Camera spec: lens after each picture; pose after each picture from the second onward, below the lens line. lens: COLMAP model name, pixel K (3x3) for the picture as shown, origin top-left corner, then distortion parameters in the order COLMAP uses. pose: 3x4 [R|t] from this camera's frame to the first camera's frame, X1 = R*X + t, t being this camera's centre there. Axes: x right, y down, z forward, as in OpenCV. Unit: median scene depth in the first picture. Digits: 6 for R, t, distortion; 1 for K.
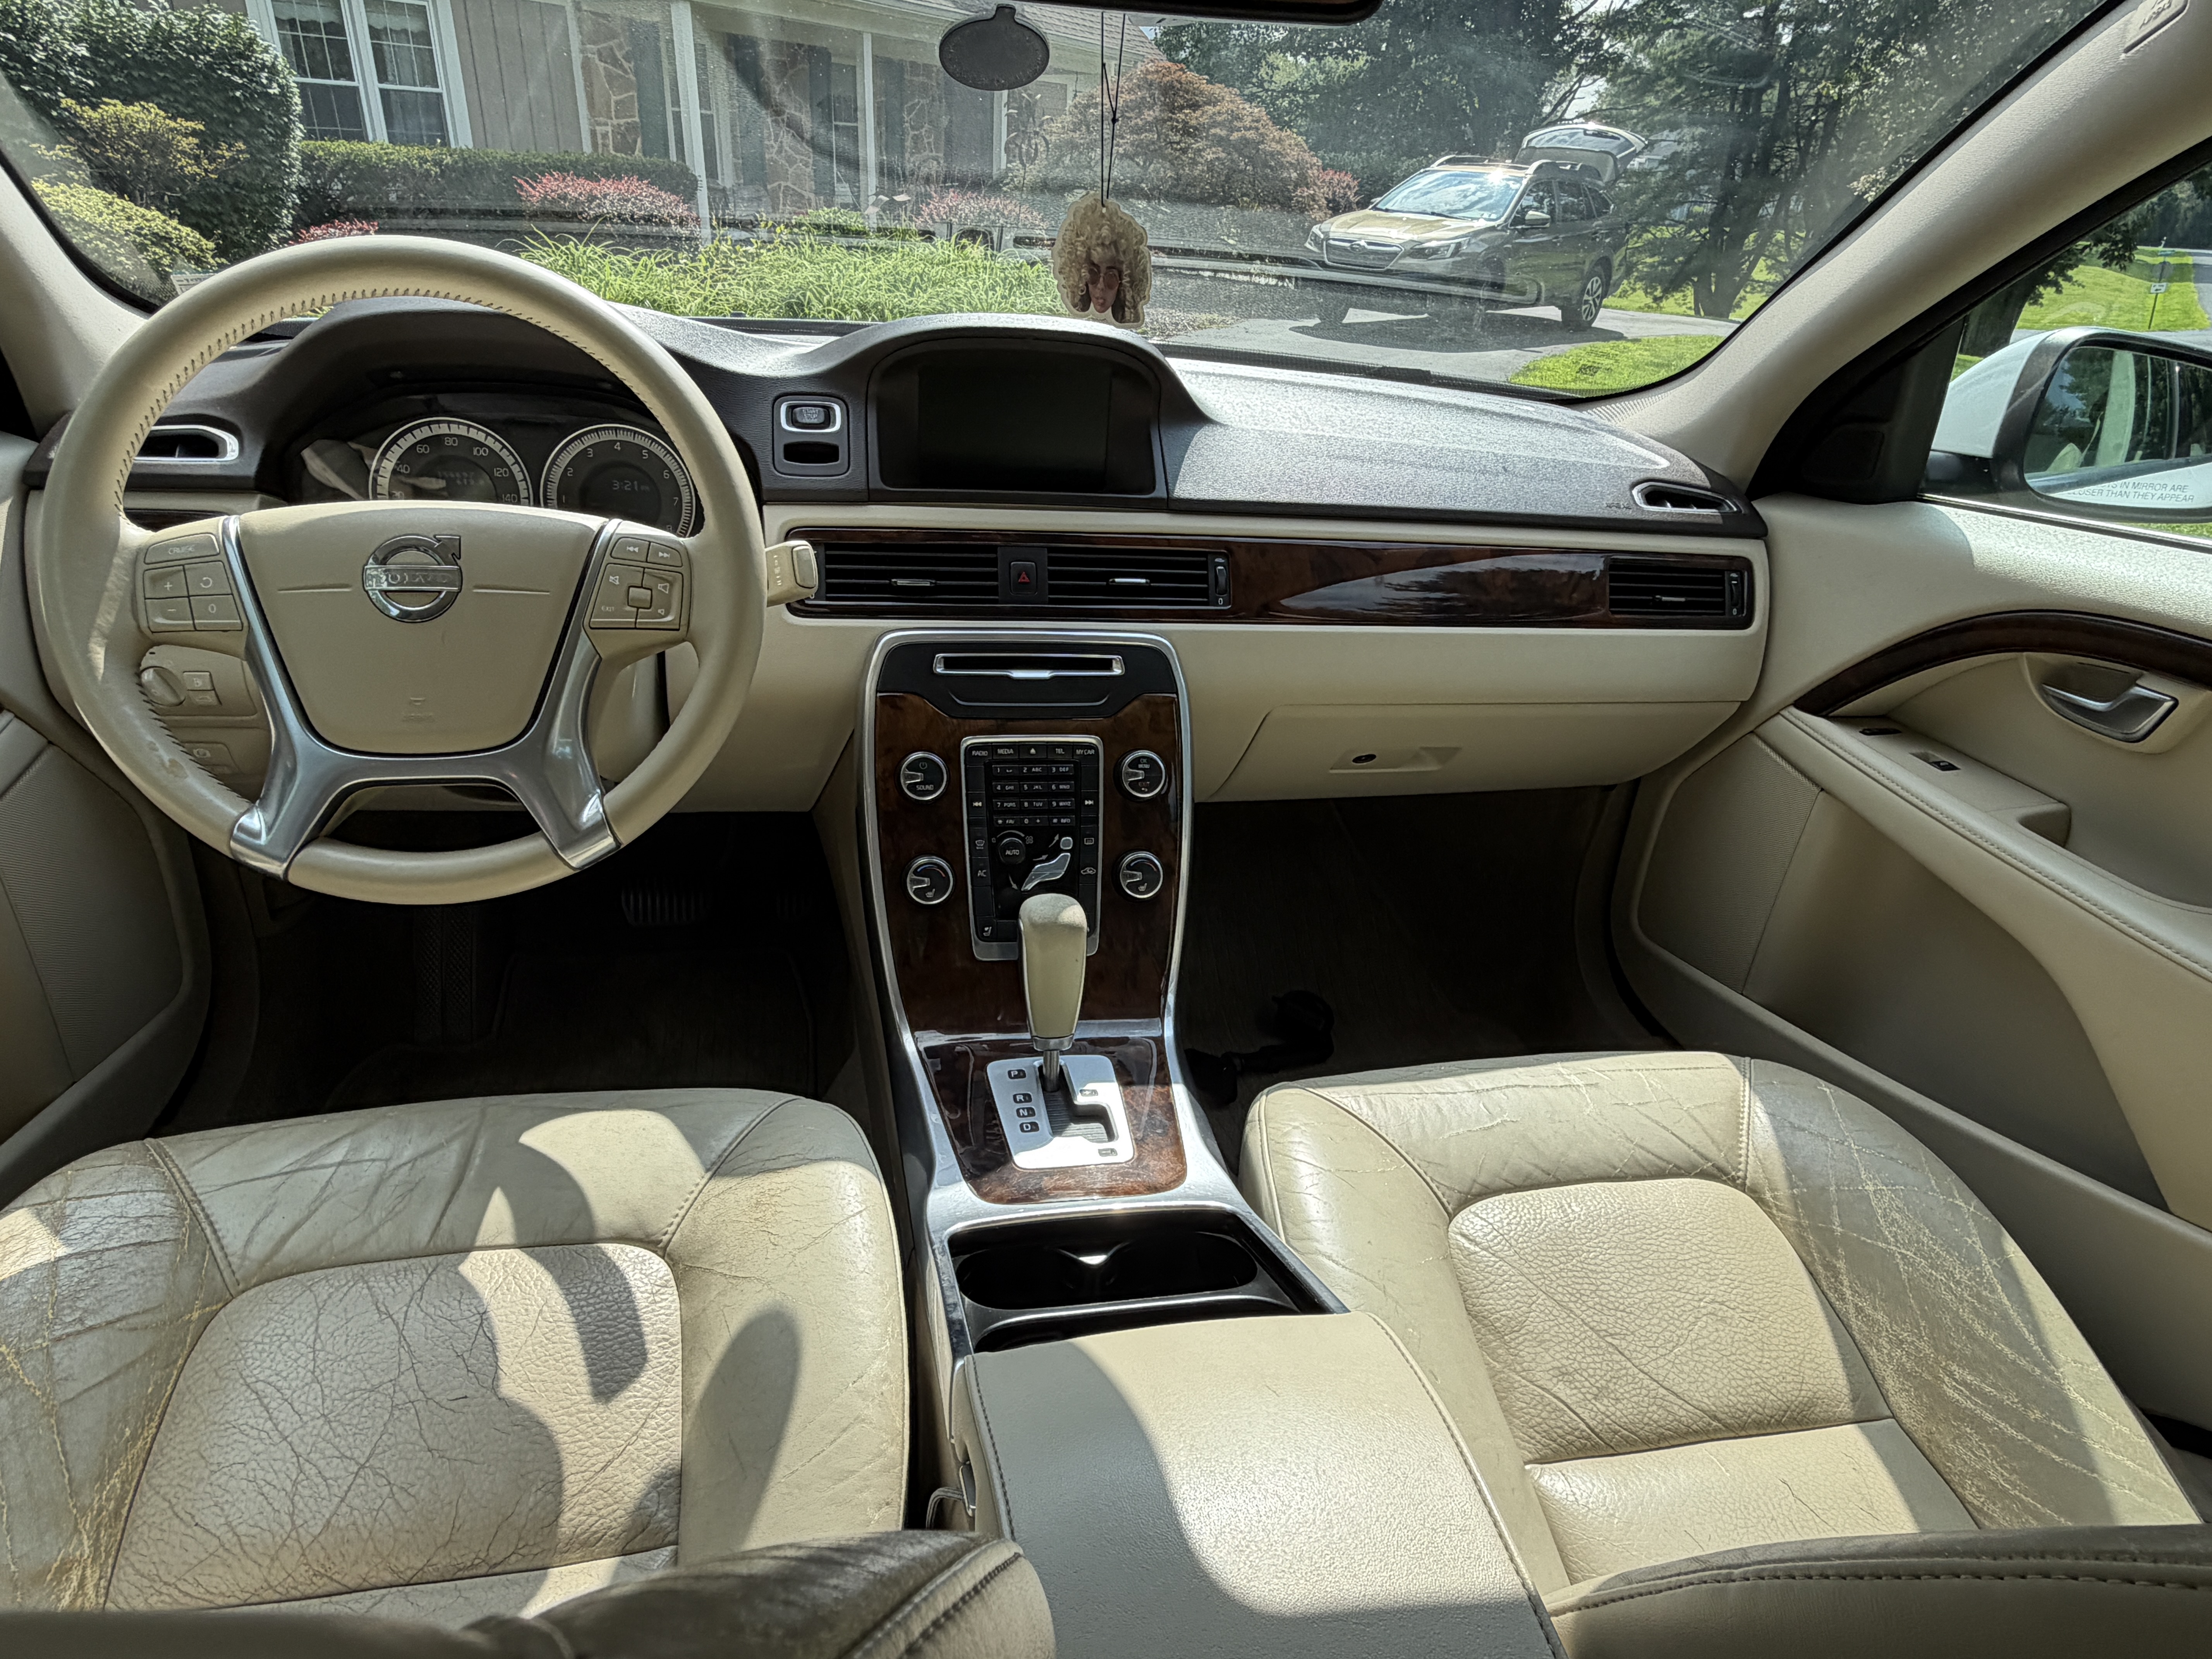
lens RADIAL K [[1222.3, 0, 1102.0], [0, 1222.3, 829.7], [0, 0, 1]] dist [-0.001516, 0.002568]
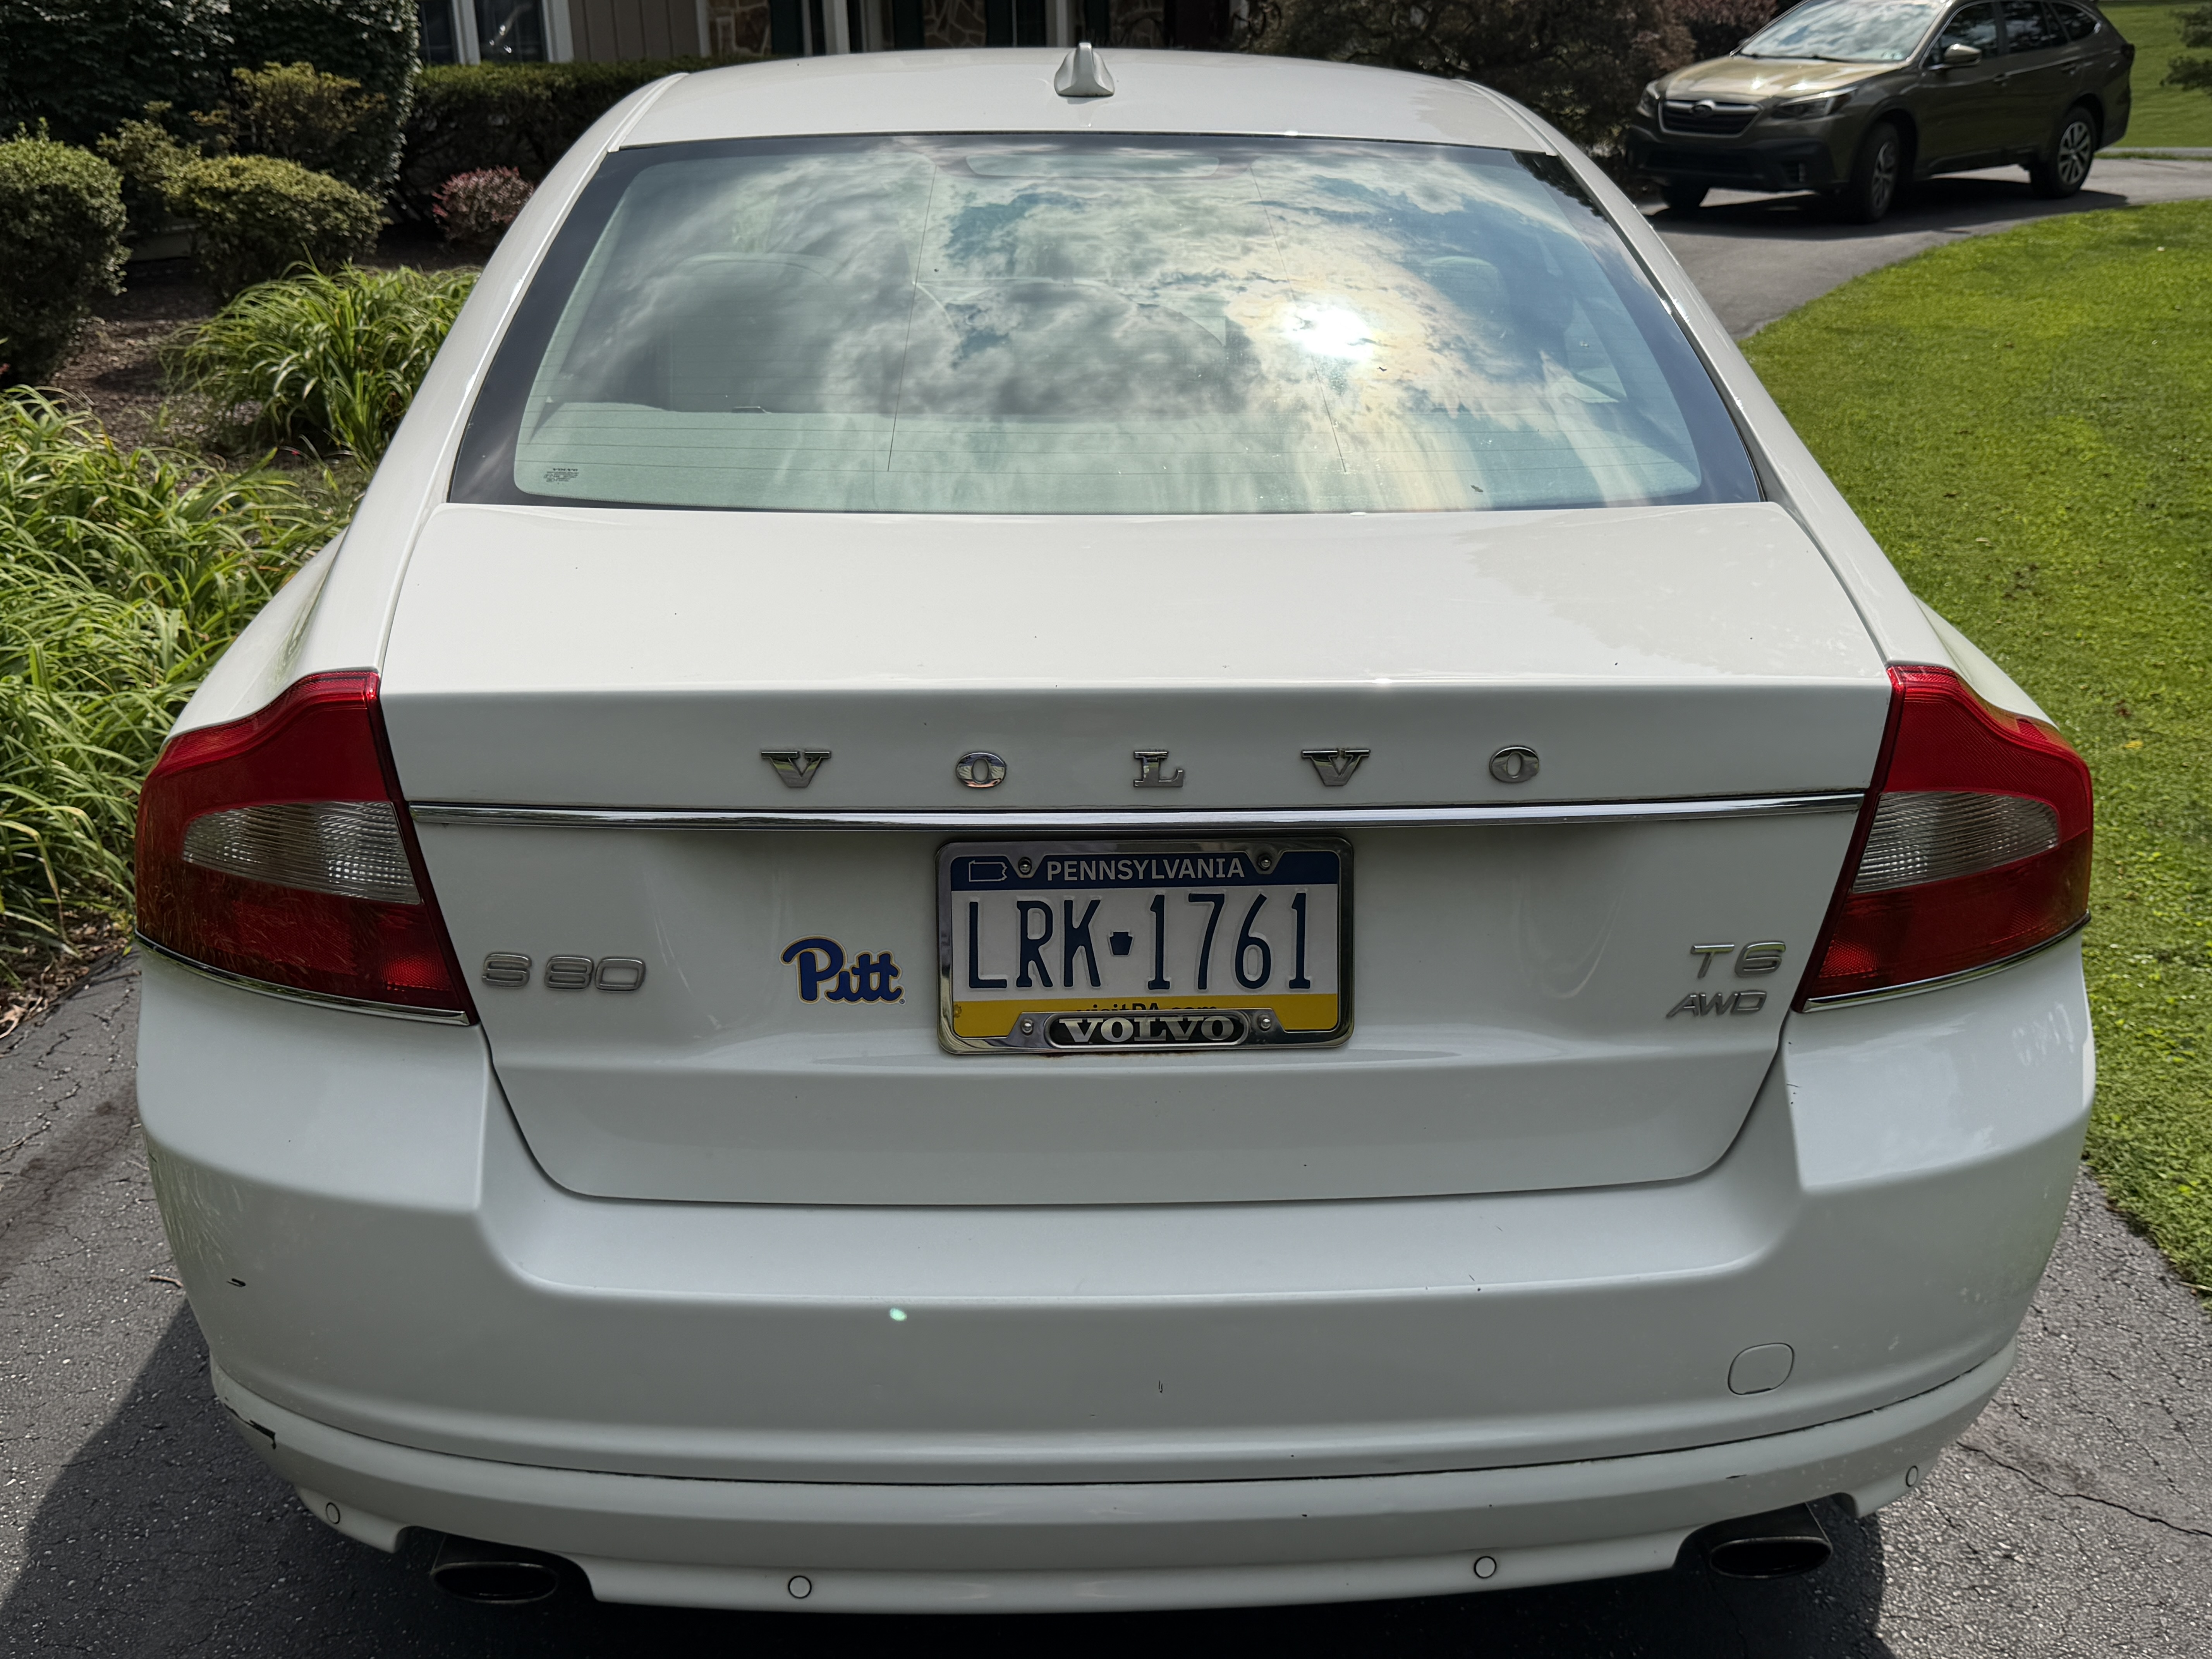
lens RADIAL K [[2194.3, 0, 1107.2], [0, 2194.3, 828.2], [0, 0, 1]] dist [0.016221, 0.000000]
pose [[0.986858, -0.008611, -0.161360, 0.062757], [-0.010867, 0.992782, -0.119438, 0.117313], [0.161224, 0.119621, 0.979642, -0.307199]]
